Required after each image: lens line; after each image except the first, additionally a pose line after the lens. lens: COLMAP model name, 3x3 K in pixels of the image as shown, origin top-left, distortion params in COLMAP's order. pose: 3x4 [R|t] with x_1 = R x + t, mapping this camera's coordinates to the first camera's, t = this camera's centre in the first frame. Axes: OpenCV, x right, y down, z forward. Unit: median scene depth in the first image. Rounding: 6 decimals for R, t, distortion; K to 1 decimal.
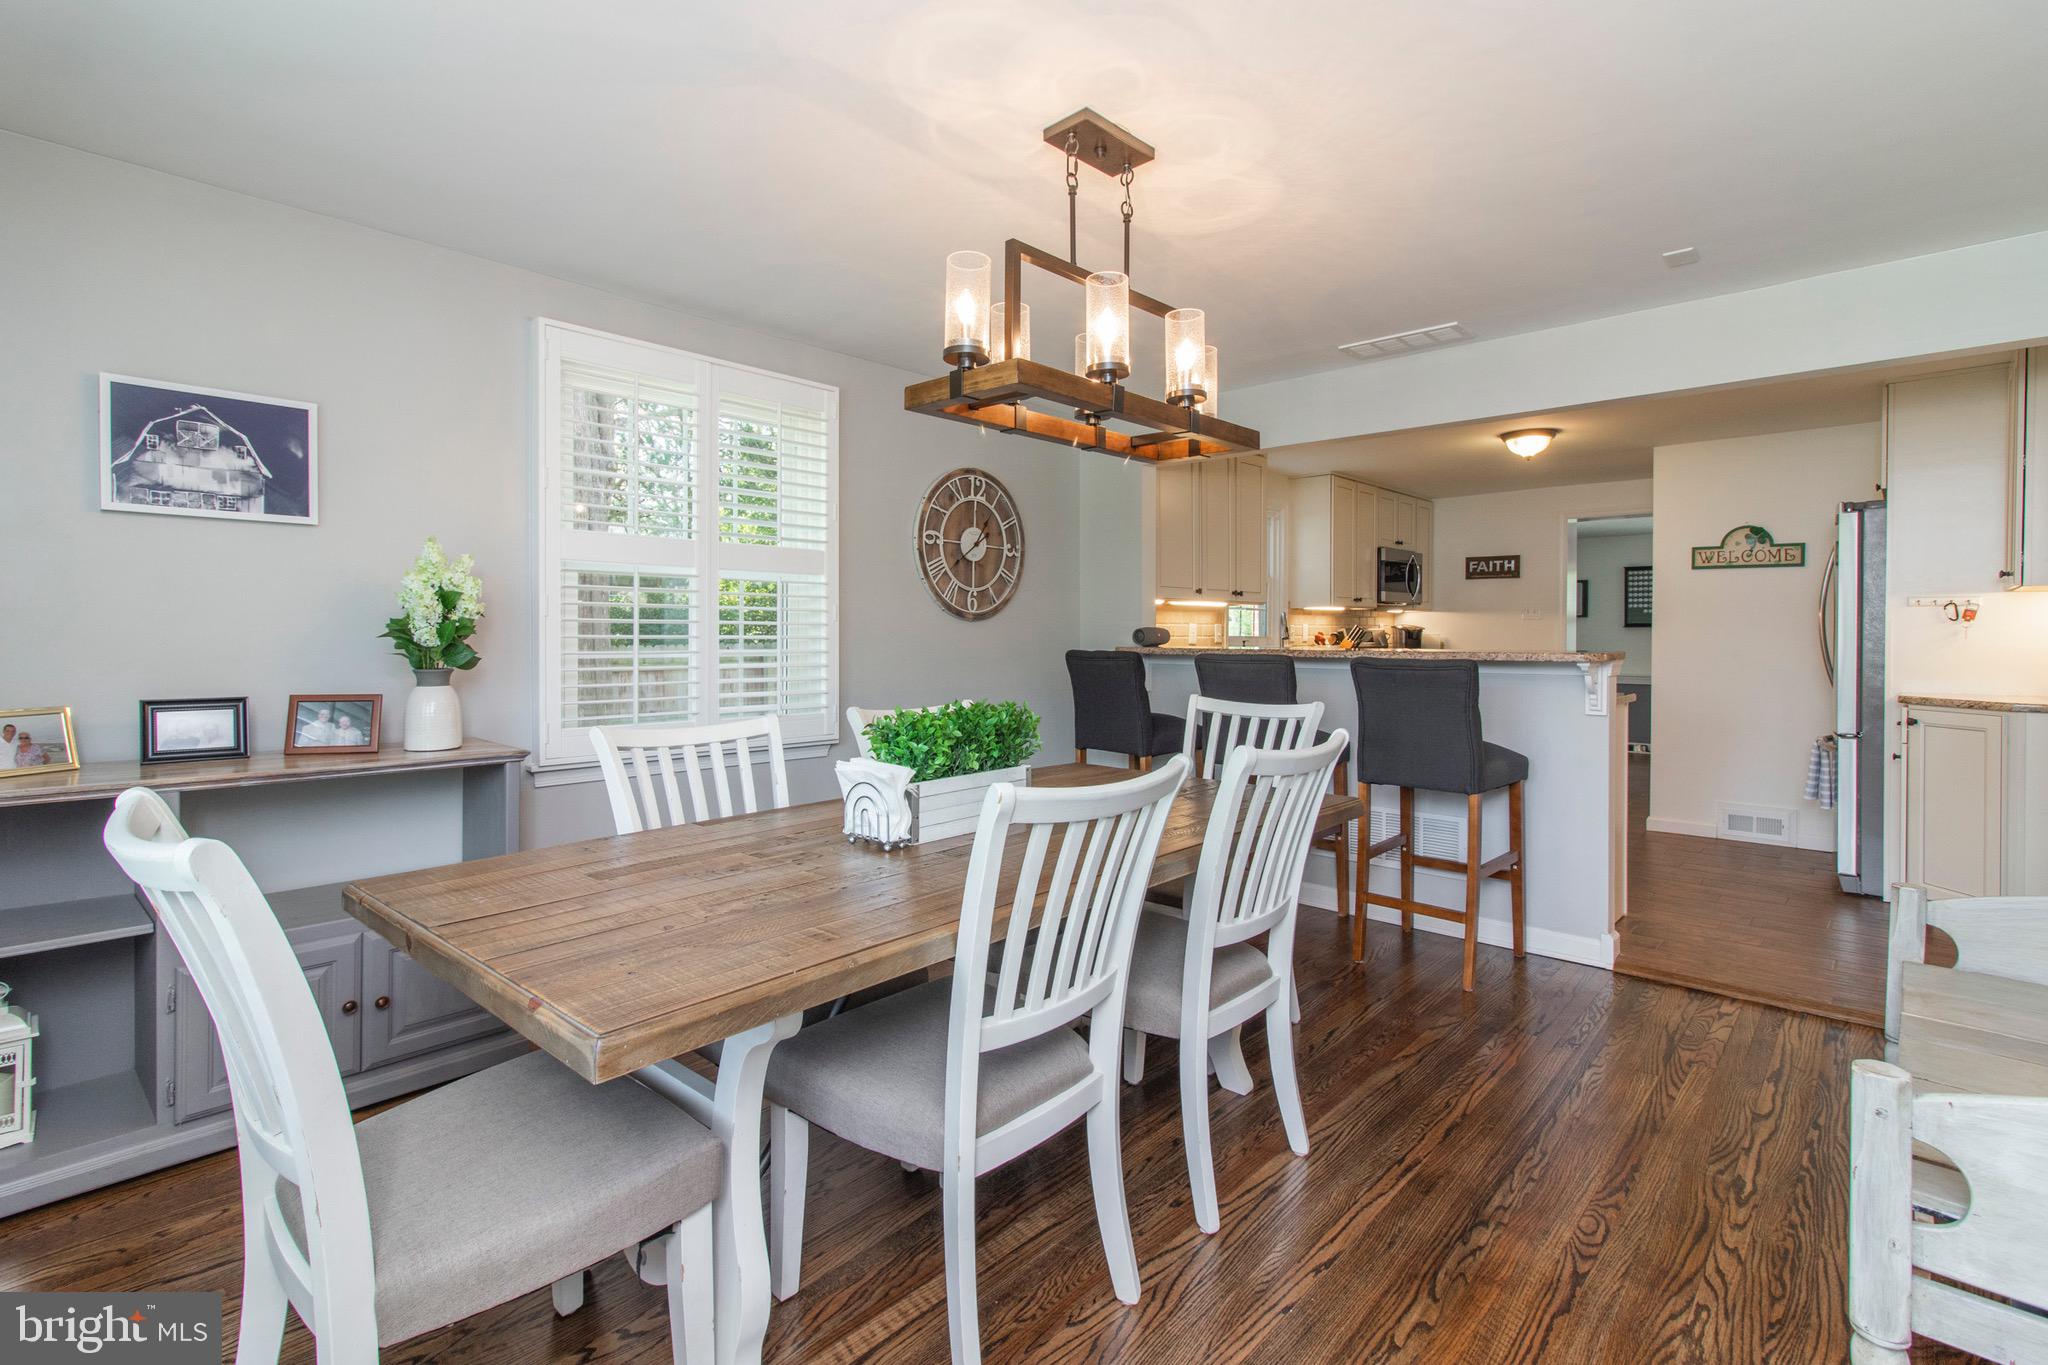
lens RADIAL K [[948.1, 0, 1003.9], [0, 948.1, 636.7], [0, 0, 1]] dist [0.005555, 0.001516]
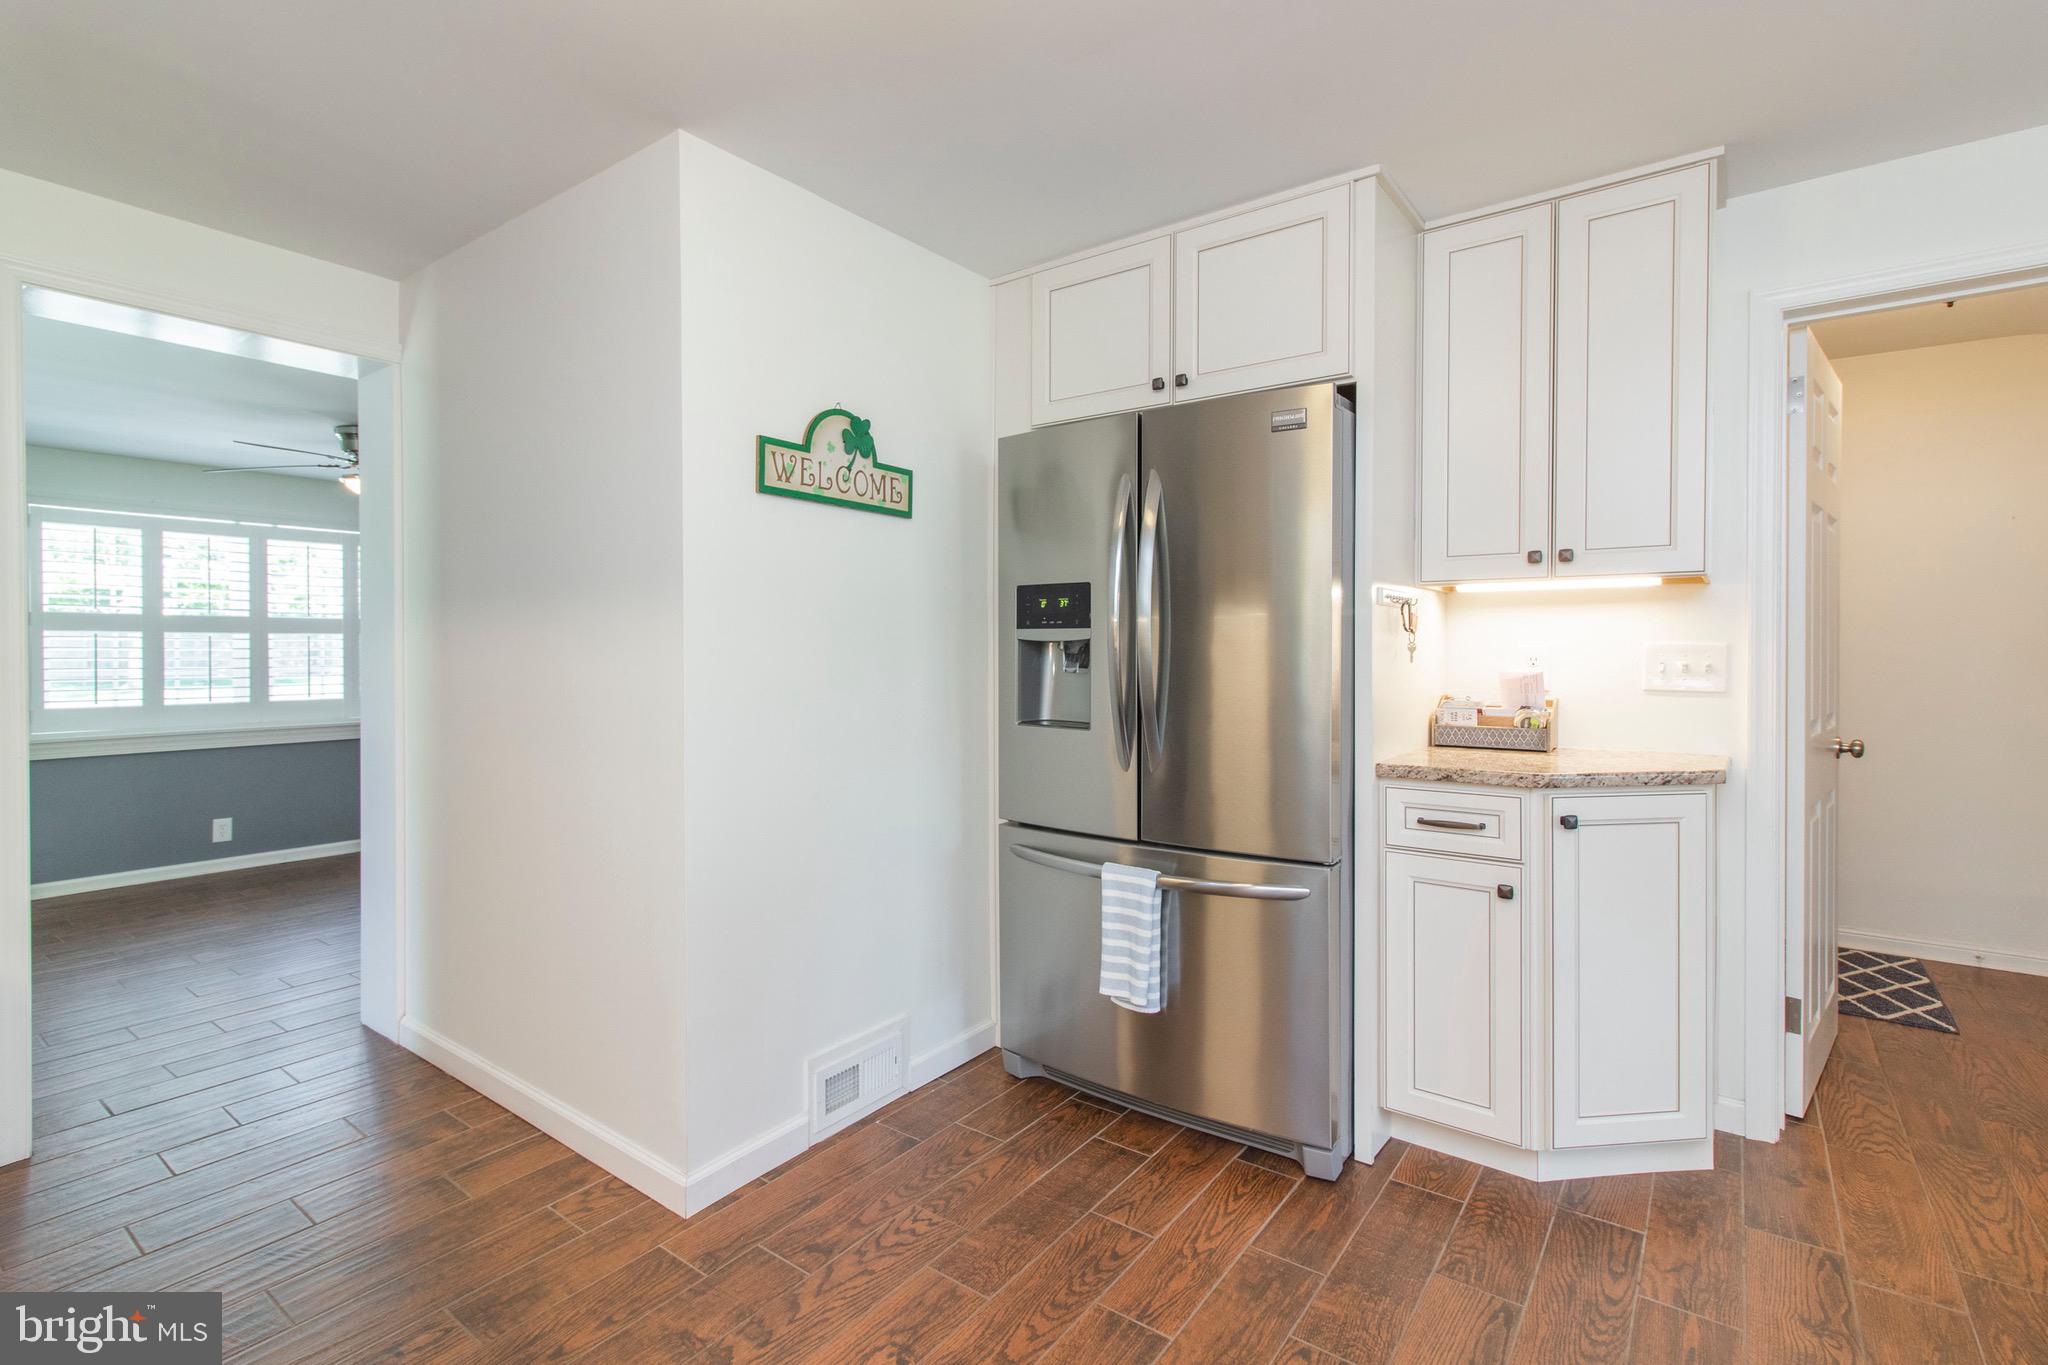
lens RADIAL K [[948.1, 0, 1022.2], [0, 948.1, 660.5], [0, 0, 1]] dist [0.005555, 0.001516]
pose [[-0.120309, -0.011716, 0.992667, 0.323647], [0.007736, 0.999889, 0.012739, -0.005958], [-0.992706, 0.009212, -0.120205, 0.941639]]
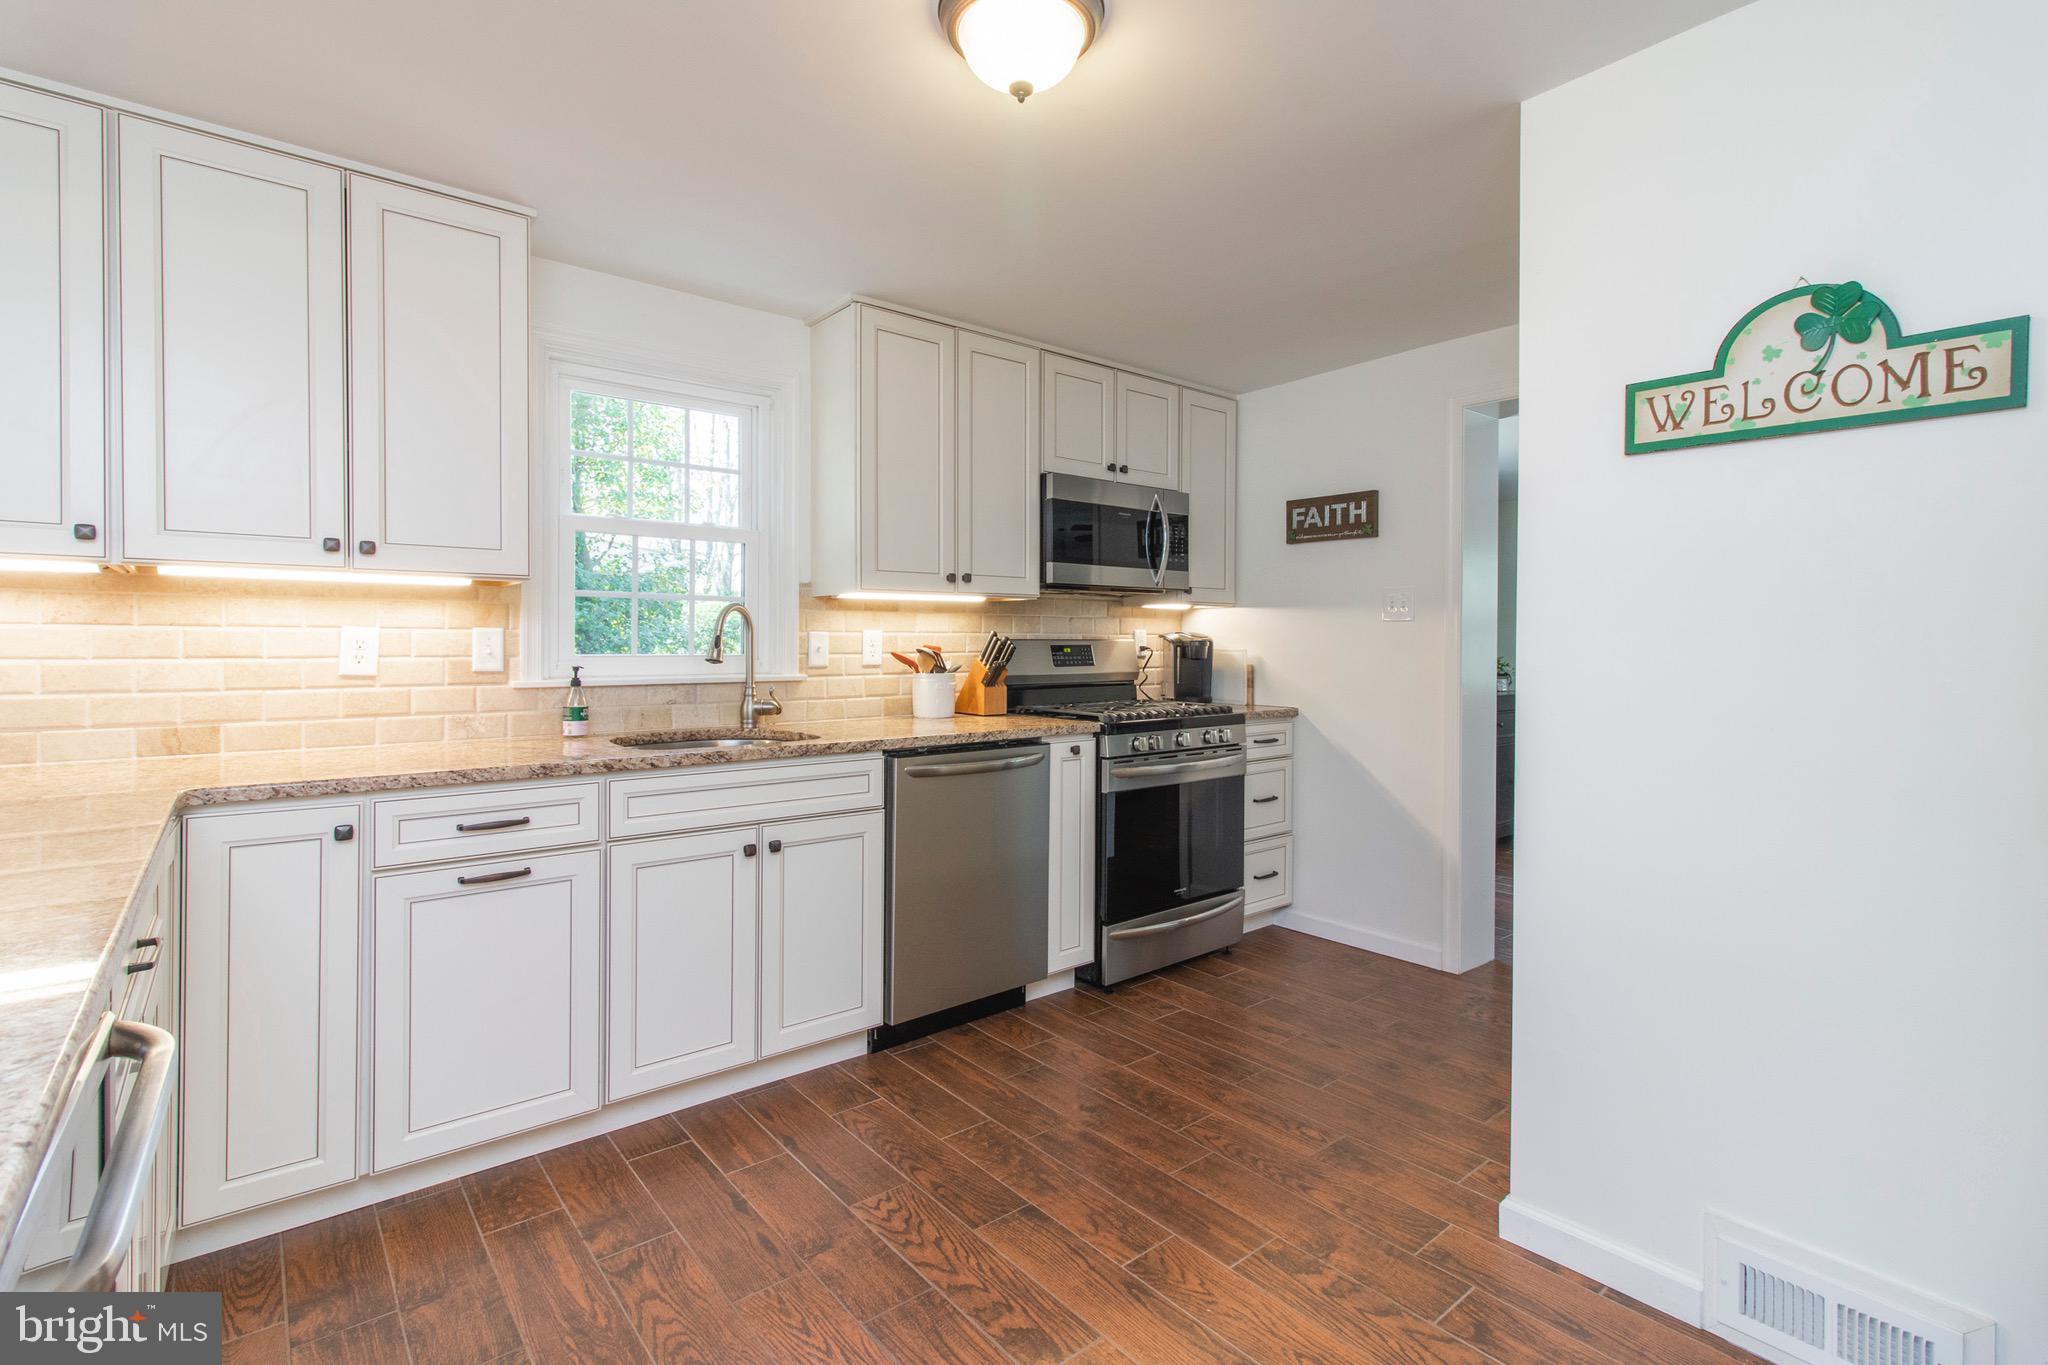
lens RADIAL K [[948.1, 0, 990.4], [0, 948.1, 654.5], [0, 0, 1]] dist [0.005555, 0.001516]
pose [[0.990965, 0.004162, -0.134055, 0.556656], [-0.002910, 0.999950, 0.009541, -0.006627], [0.134088, -0.009065, 0.990928, 0.656667]]
